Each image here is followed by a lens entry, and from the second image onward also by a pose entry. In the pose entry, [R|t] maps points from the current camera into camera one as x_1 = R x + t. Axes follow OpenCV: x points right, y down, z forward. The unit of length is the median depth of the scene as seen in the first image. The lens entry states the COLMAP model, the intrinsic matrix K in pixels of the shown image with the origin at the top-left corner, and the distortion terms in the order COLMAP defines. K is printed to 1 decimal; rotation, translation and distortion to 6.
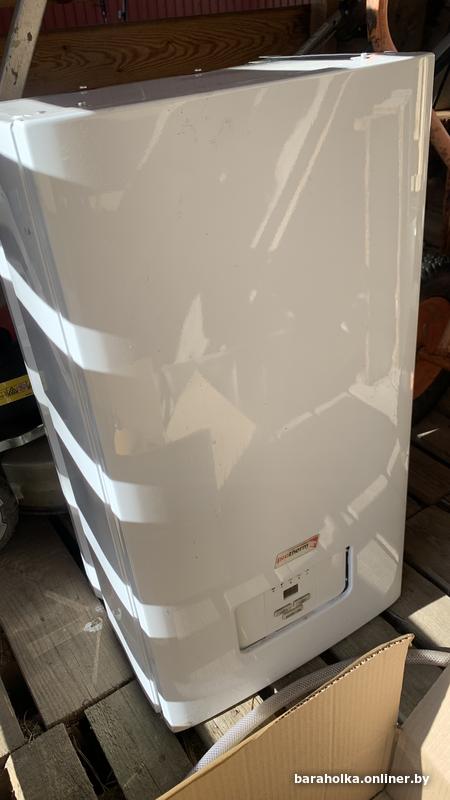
lens RADIAL K [[610.6, 0, 223.5], [0, 610.6, 399.7], [0, 0, 1]] dist [-0.004437, 0.002753]
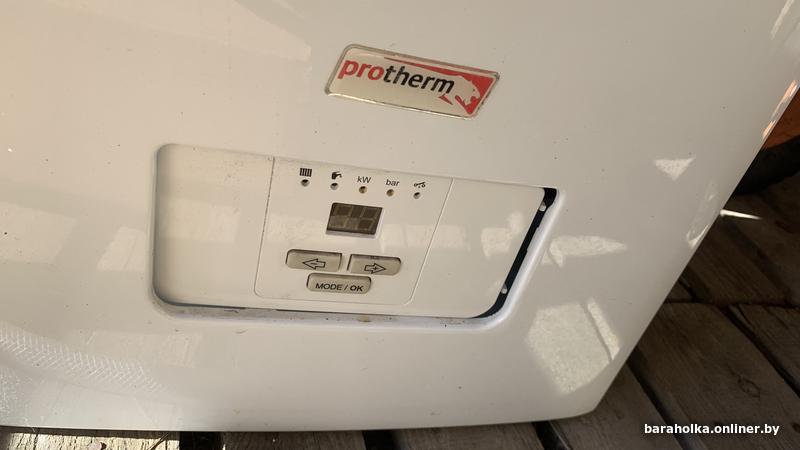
lens RADIAL K [[610.6, 0, 402.6], [0, 610.6, 225.9], [0, 0, 1]] dist [-0.004437, 0.002753]
pose [[0.890704, 0.447656, -0.079063, 0.155410], [-0.446205, 0.894201, 0.036139, 0.272758], [0.086876, 0.003089, 0.996214, 0.601632]]
